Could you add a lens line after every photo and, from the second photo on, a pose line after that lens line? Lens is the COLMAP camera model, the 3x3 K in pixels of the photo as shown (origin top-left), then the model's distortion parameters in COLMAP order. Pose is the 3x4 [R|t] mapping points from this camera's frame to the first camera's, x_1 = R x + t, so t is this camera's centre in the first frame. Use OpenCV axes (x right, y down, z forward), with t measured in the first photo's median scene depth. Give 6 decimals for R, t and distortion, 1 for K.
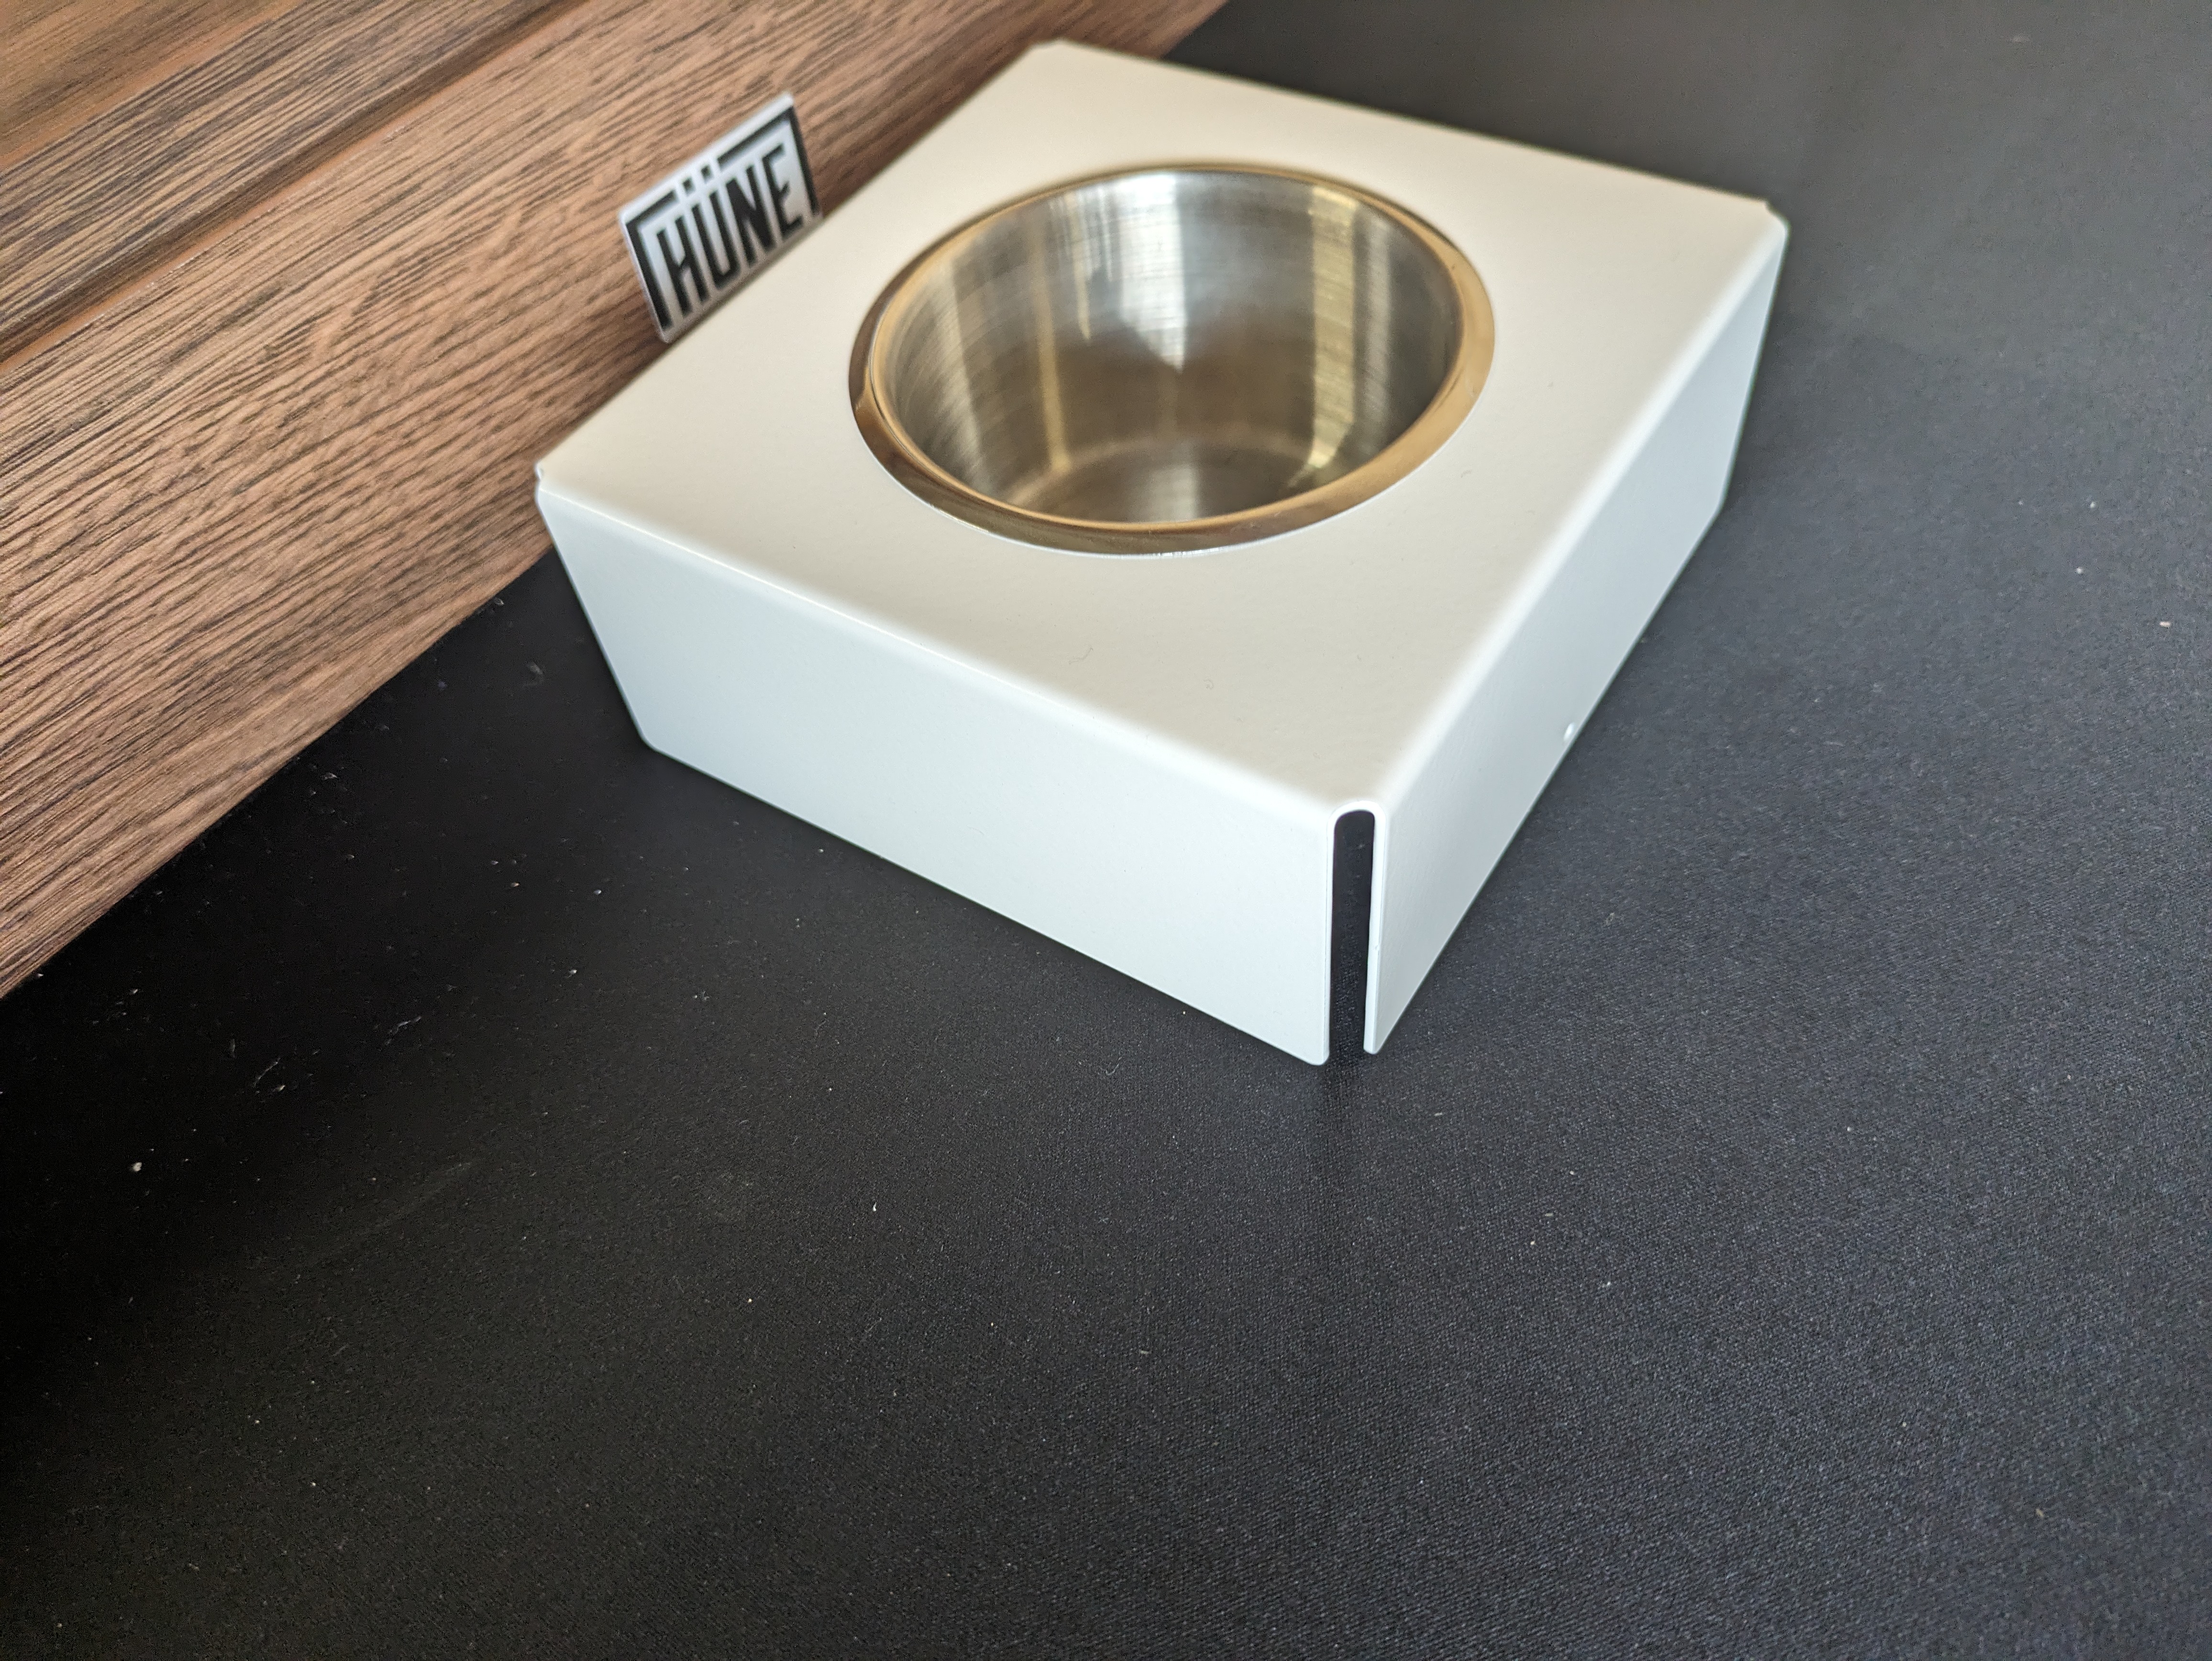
lens RADIAL K [[1712.8, 0, 1090.3], [0, 1712.8, 900.9], [0, 0, 1]] dist [-0.018858, 0.000948]
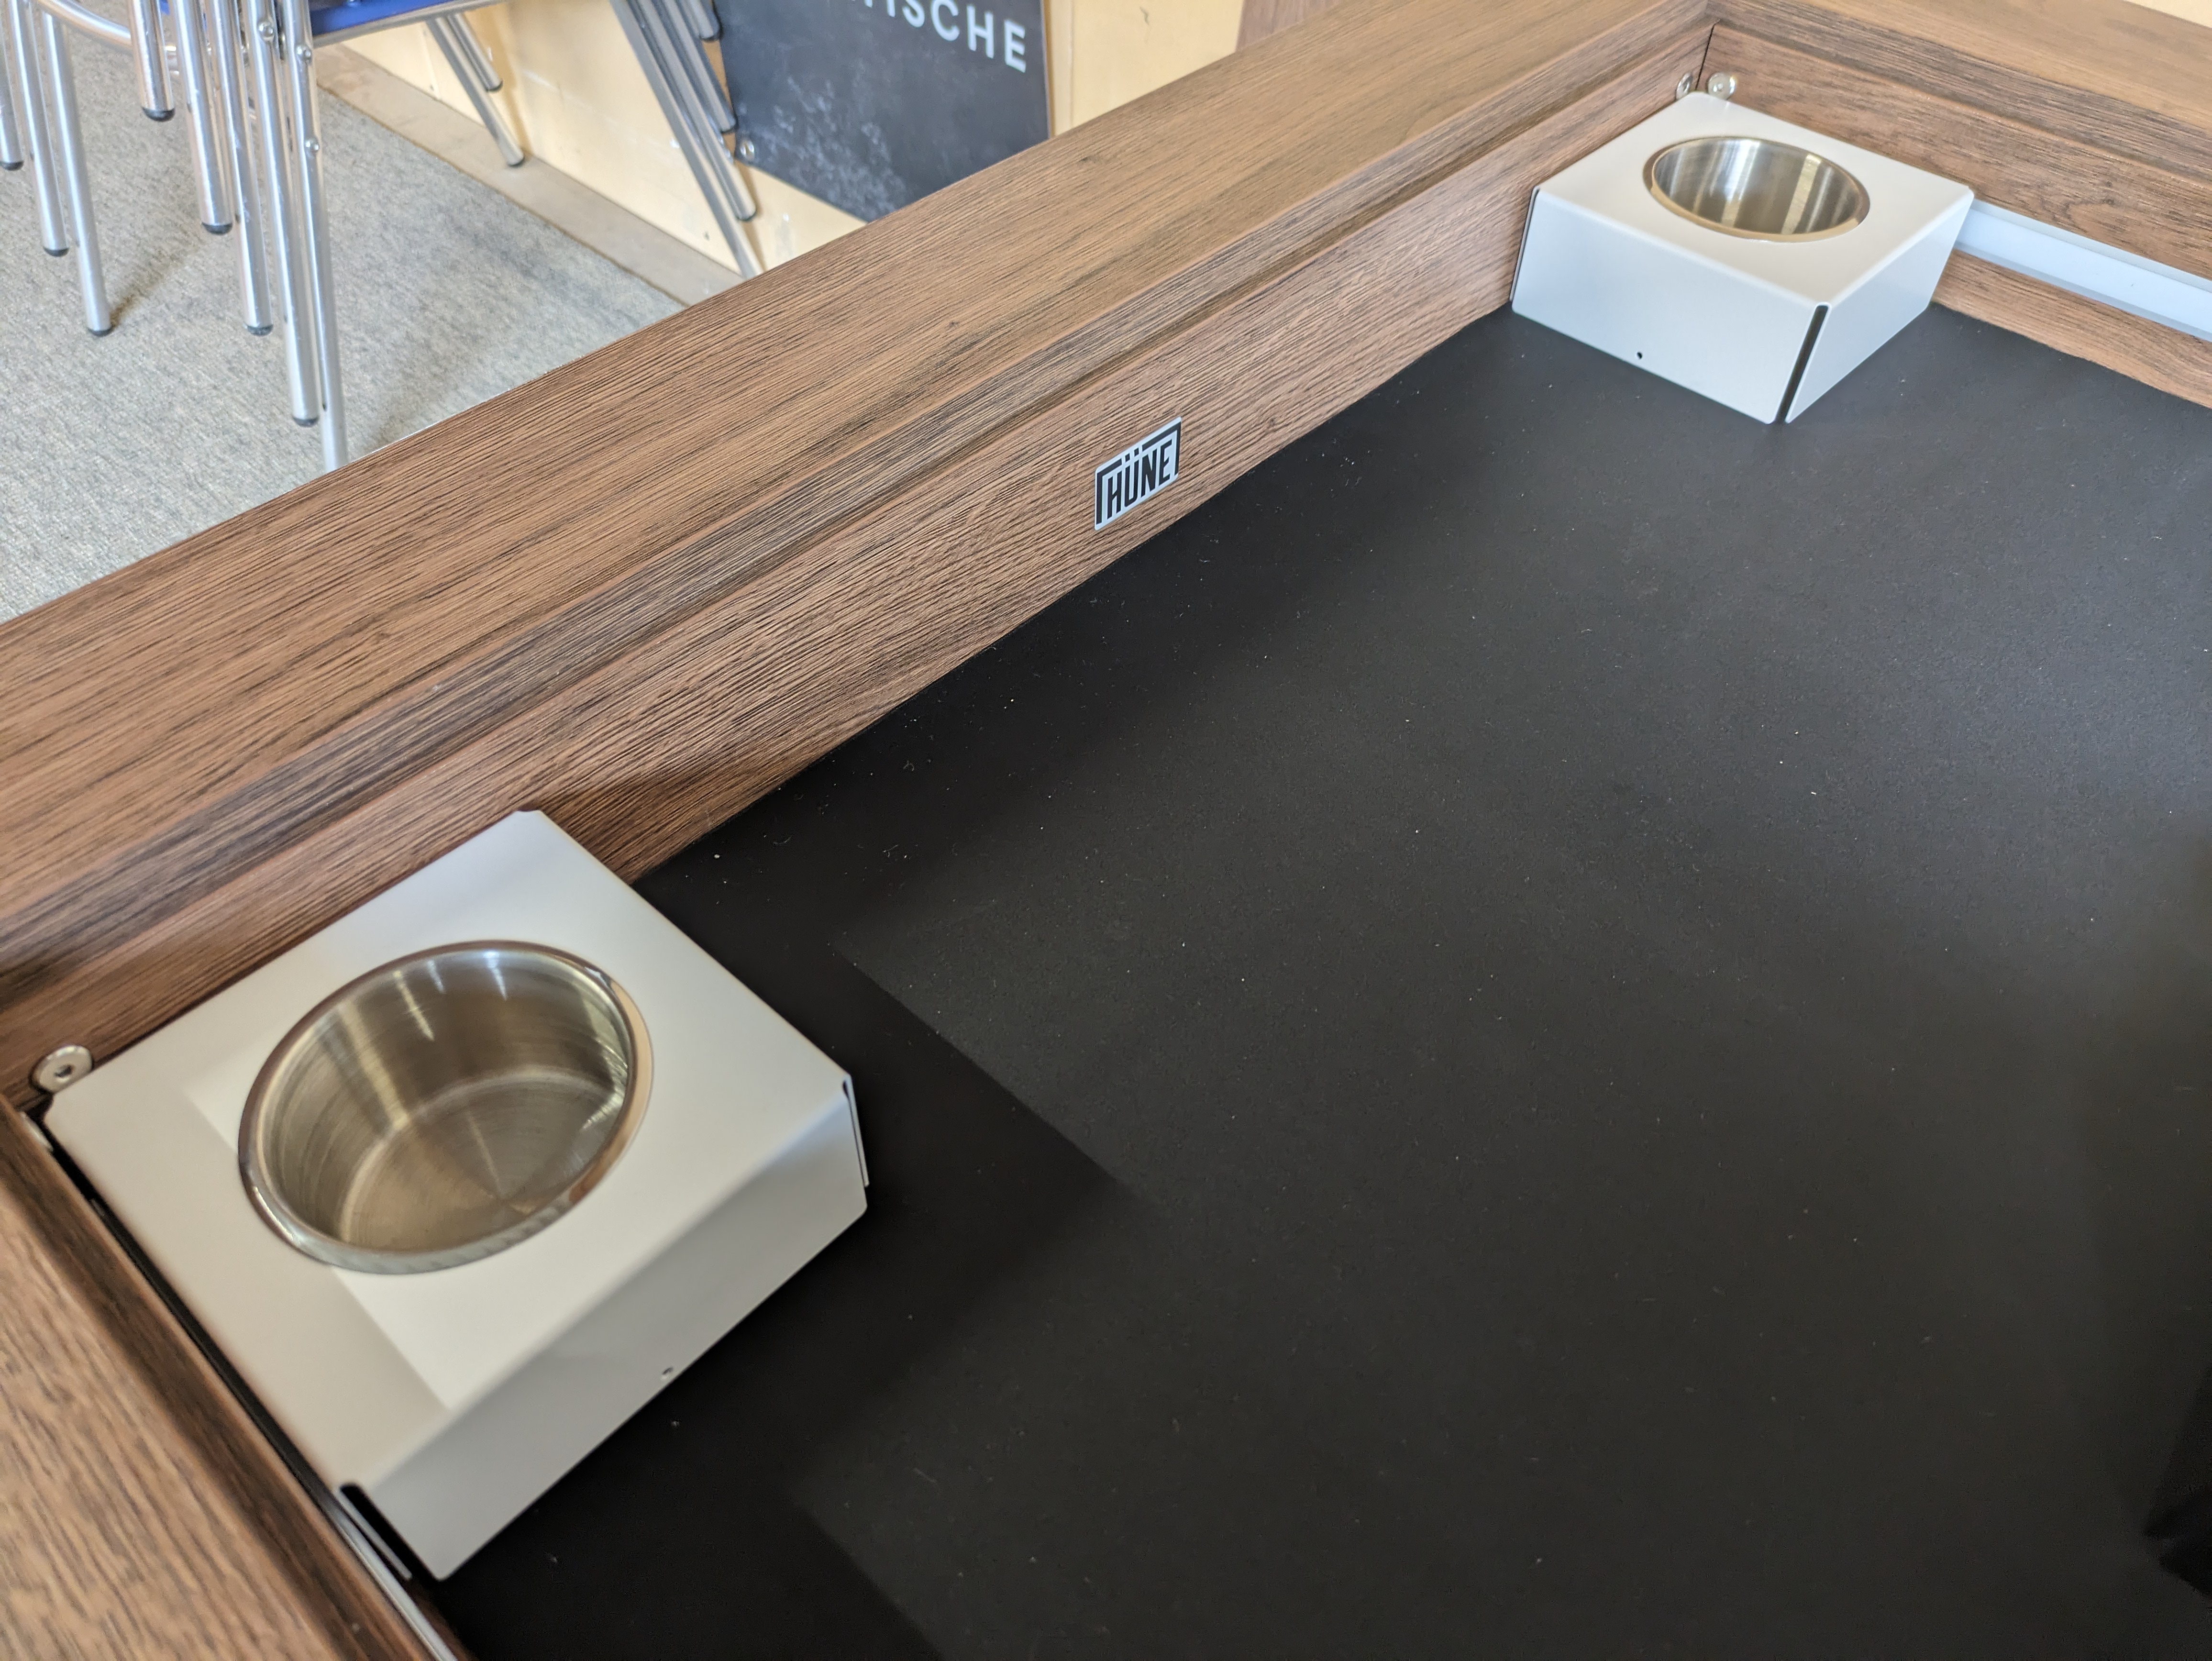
lens RADIAL K [[1625.5, 0, 1085.3], [0, 1625.5, 871.8], [0, 0, 1]] dist [0.044091, -0.045052]
pose [[0.986290, 0.164897, -0.006381, -0.218005], [-0.164943, 0.983913, -0.068625, 0.215866], [-0.005038, 0.068737, 0.997622, -0.964717]]
